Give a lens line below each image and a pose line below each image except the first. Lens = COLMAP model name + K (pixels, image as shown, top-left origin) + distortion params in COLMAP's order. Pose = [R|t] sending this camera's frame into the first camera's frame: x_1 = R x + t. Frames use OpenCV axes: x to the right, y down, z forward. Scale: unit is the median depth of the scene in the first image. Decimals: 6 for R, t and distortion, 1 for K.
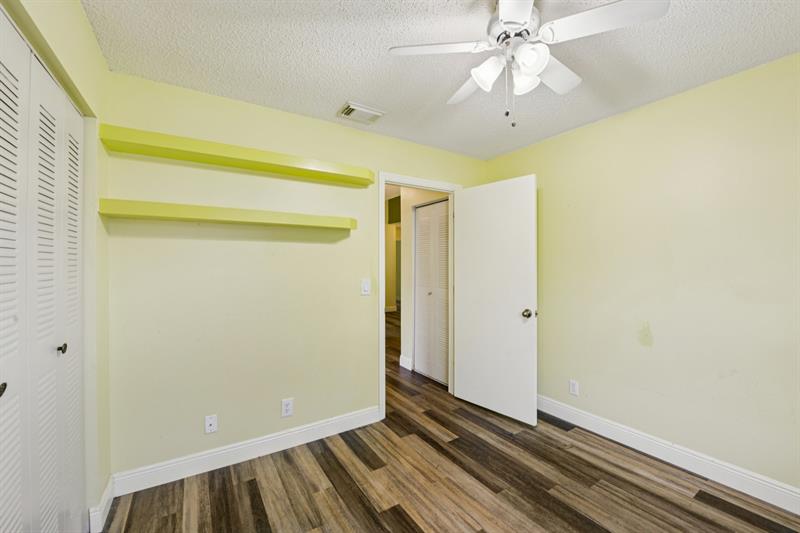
lens RADIAL K [[322.3, 0, 403.4], [0, 322.3, 257.2], [0, 0, 1]] dist [-0.010366, -0.005935]
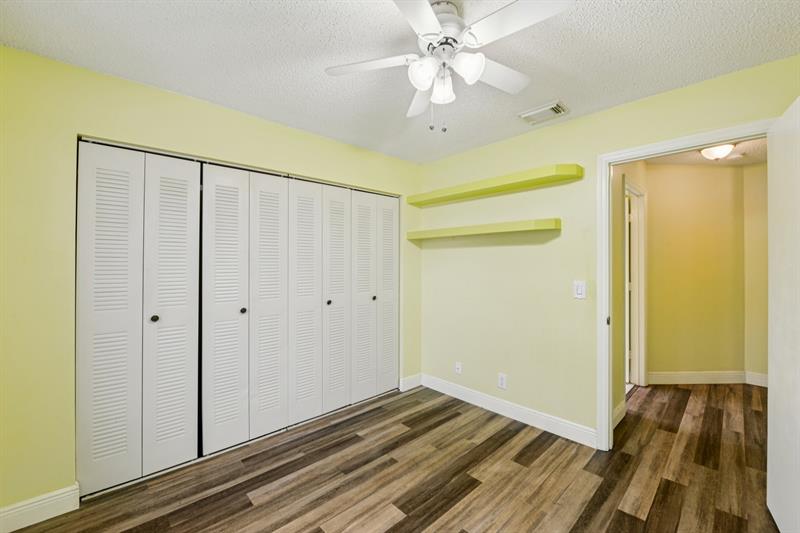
lens RADIAL K [[322.3, 0, 403.4], [0, 322.3, 257.2], [0, 0, 1]] dist [-0.010366, -0.005935]
pose [[0.197852, -0.014317, -0.980127, 0.800364], [0.020444, 0.999736, -0.010477, -0.000988], [0.980019, -0.017965, 0.198092, 0.410337]]
